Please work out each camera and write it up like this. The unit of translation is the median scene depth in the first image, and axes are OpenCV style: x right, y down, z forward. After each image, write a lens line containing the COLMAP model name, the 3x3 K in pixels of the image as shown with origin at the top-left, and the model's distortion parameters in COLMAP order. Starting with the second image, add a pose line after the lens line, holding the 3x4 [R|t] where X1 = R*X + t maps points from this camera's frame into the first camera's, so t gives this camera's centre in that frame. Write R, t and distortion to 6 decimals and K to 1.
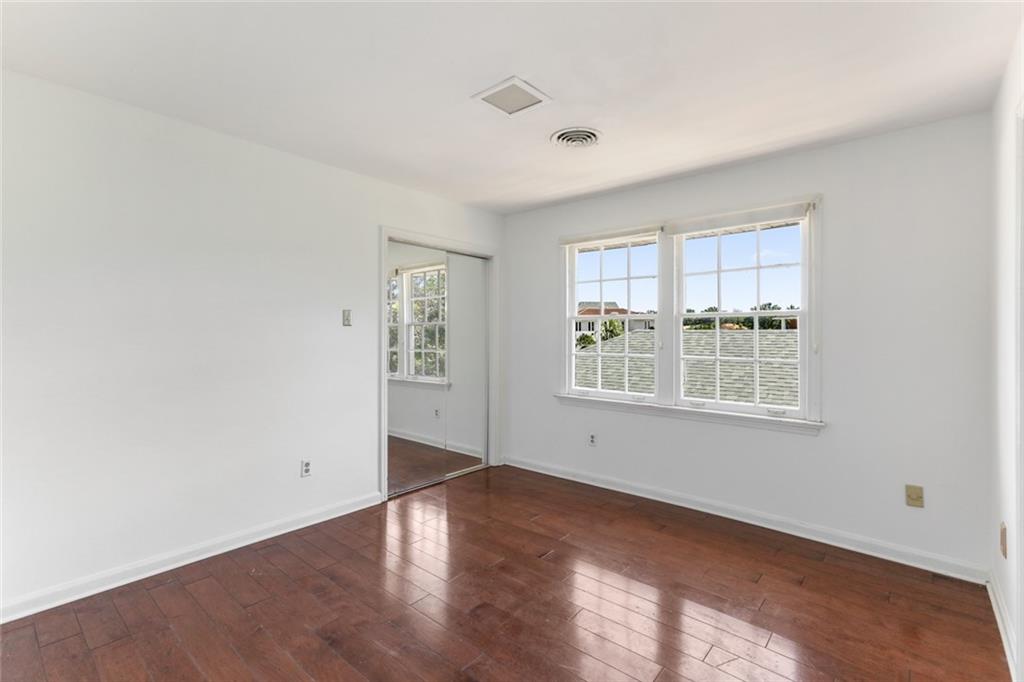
lens RADIAL K [[468.1, 0, 511.2], [0, 468.1, 336.2], [0, 0, 1]] dist [0.003484, 0.003526]
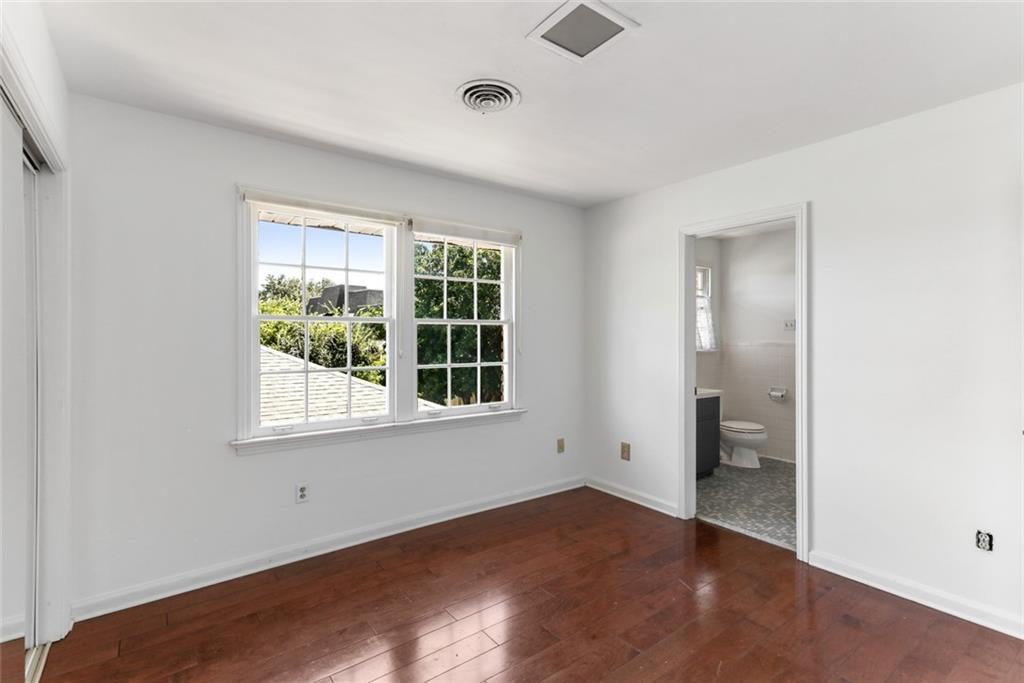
lens RADIAL K [[468.1, 0, 510.4], [0, 468.1, 335.9], [0, 0, 1]] dist [0.003484, 0.003526]
pose [[0.218391, 0.008776, 0.975822, -0.496149], [0.013640, 0.999834, -0.012045, 0.000019], [-0.975766, 0.015940, 0.218236, 0.618035]]
